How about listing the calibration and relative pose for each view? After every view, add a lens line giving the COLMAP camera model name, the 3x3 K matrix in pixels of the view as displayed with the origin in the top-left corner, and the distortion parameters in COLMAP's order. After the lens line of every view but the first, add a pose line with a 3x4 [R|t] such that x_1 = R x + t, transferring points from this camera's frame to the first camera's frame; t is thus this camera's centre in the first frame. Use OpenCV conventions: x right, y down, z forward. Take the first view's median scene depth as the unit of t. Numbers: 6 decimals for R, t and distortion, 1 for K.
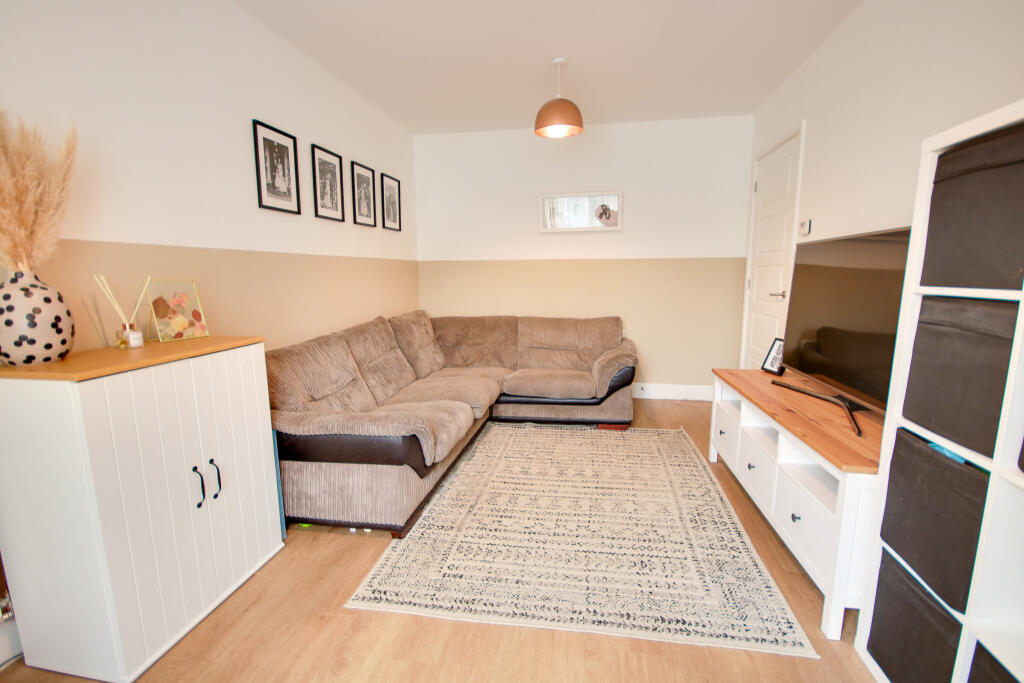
lens RADIAL K [[480.2, 0, 509.7], [0, 480.2, 346.4], [0, 0, 1]] dist [-0.002788, 0.000279]
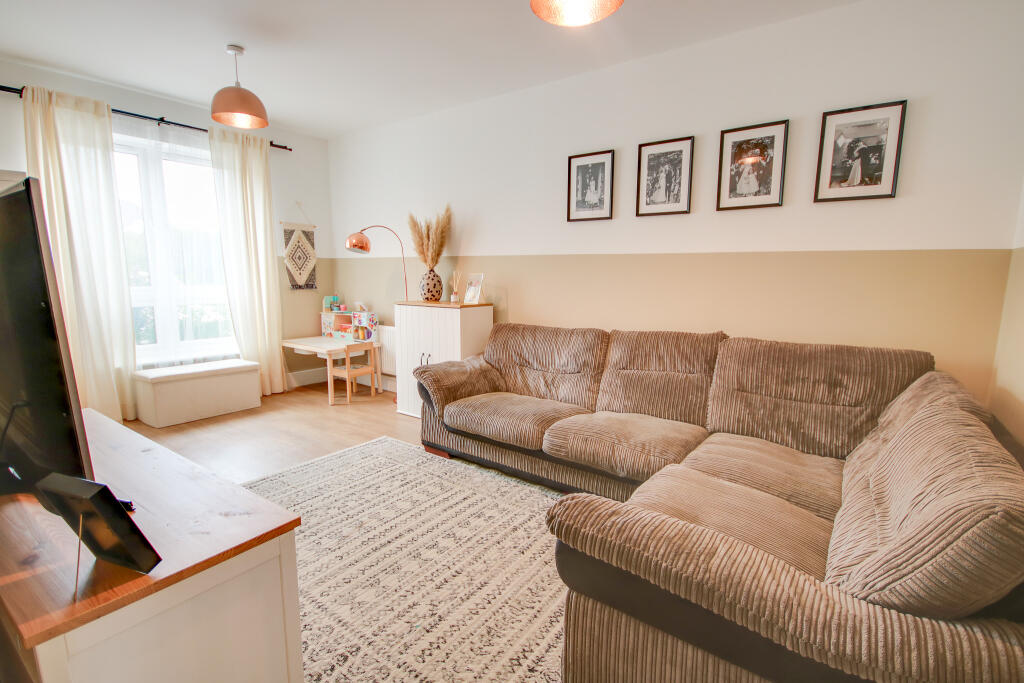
lens RADIAL K [[480.2, 0, 509.7], [0, 480.2, 346.4], [0, 0, 1]] dist [-0.002788, 0.000279]
pose [[-0.441827, 0.132714, -0.887229, 0.730214], [-0.148399, 0.964559, 0.218182, -0.209299], [0.884741, 0.228062, -0.406474, 1.387546]]
